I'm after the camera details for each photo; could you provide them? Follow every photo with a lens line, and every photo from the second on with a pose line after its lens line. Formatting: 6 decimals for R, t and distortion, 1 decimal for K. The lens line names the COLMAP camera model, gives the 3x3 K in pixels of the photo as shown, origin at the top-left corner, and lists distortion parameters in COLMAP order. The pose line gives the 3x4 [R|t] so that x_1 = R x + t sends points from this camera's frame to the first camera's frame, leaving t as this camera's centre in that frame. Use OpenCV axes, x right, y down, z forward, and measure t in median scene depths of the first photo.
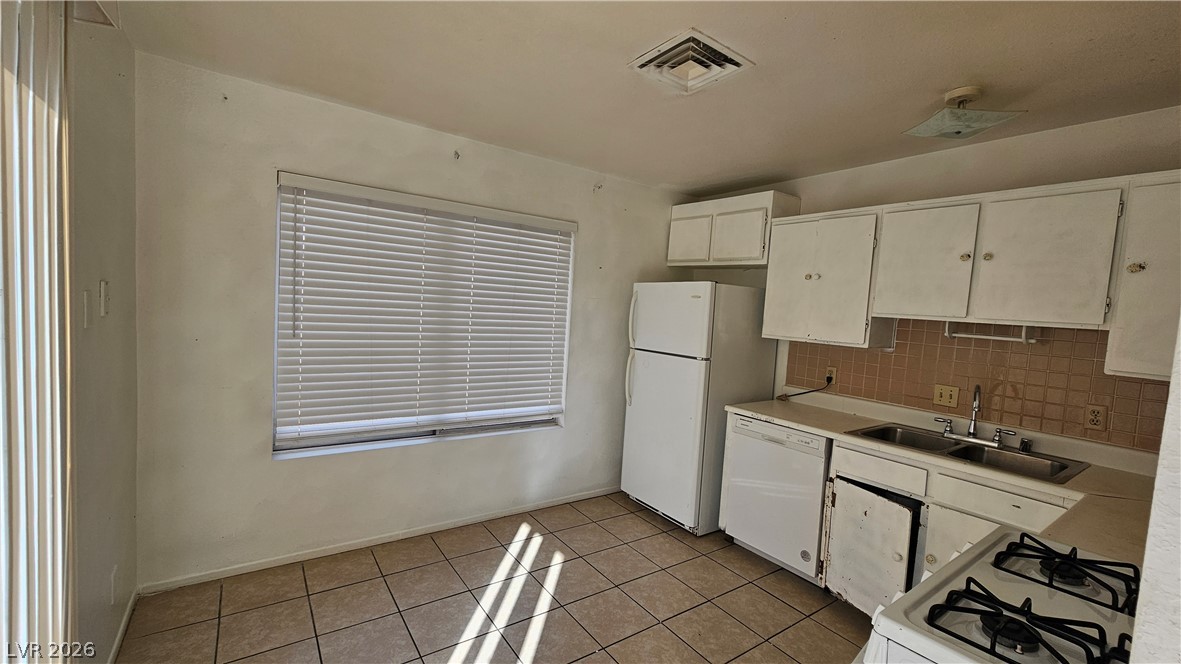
lens RADIAL K [[483.2, 0, 587.7], [0, 483.2, 334.2], [0, 0, 1]] dist [-0.002332, -0.000719]
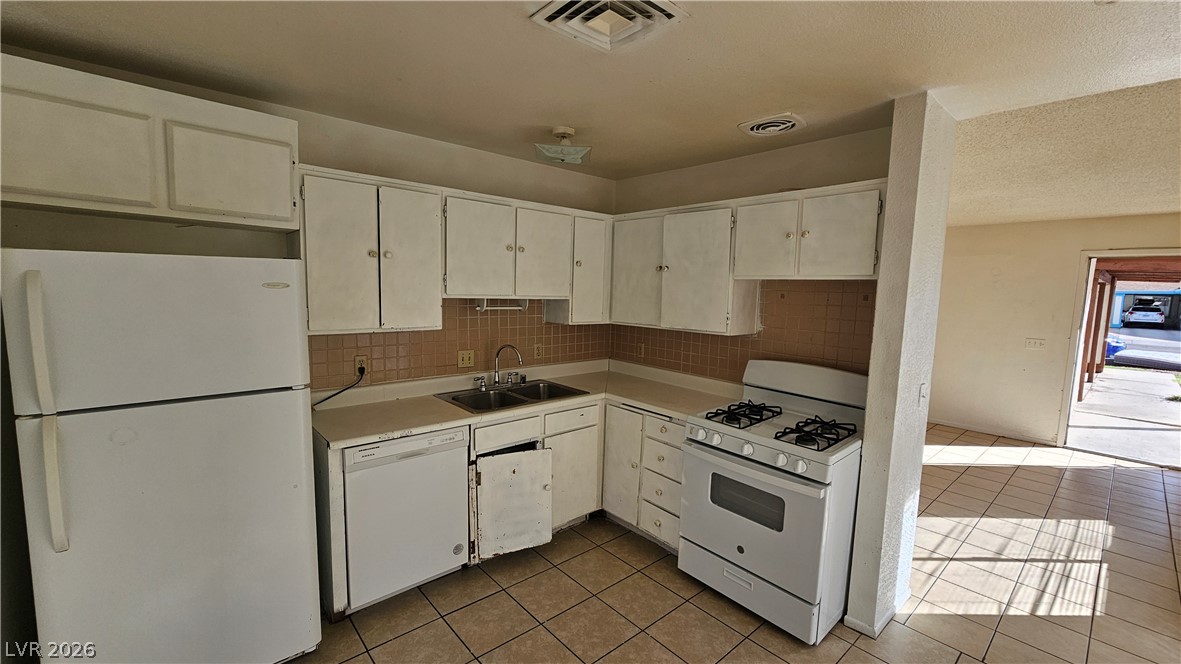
lens RADIAL K [[483.2, 0, 590.9], [0, 483.2, 337.7], [0, 0, 1]] dist [-0.002332, -0.000719]
pose [[-0.112254, -0.169784, 0.979067, -0.475281], [0.027133, 0.984403, 0.173821, -0.128212], [-0.993309, 0.046077, -0.105896, 0.839300]]
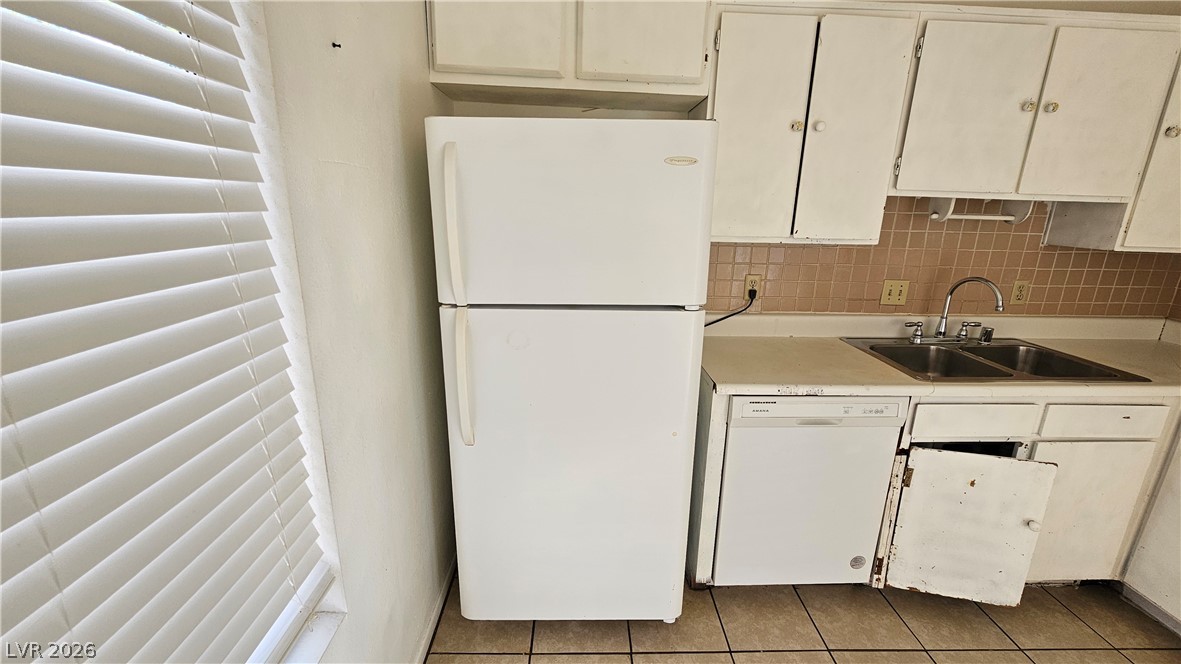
lens RADIAL K [[483.2, 0, 591.9], [0, 483.2, 338.9], [0, 0, 1]] dist [-0.002332, -0.000719]
pose [[0.549785, -0.272723, 0.789531, -0.217002], [0.063879, 0.956158, 0.285799, -0.066535], [-0.832860, -0.106694, 0.543103, 1.002760]]
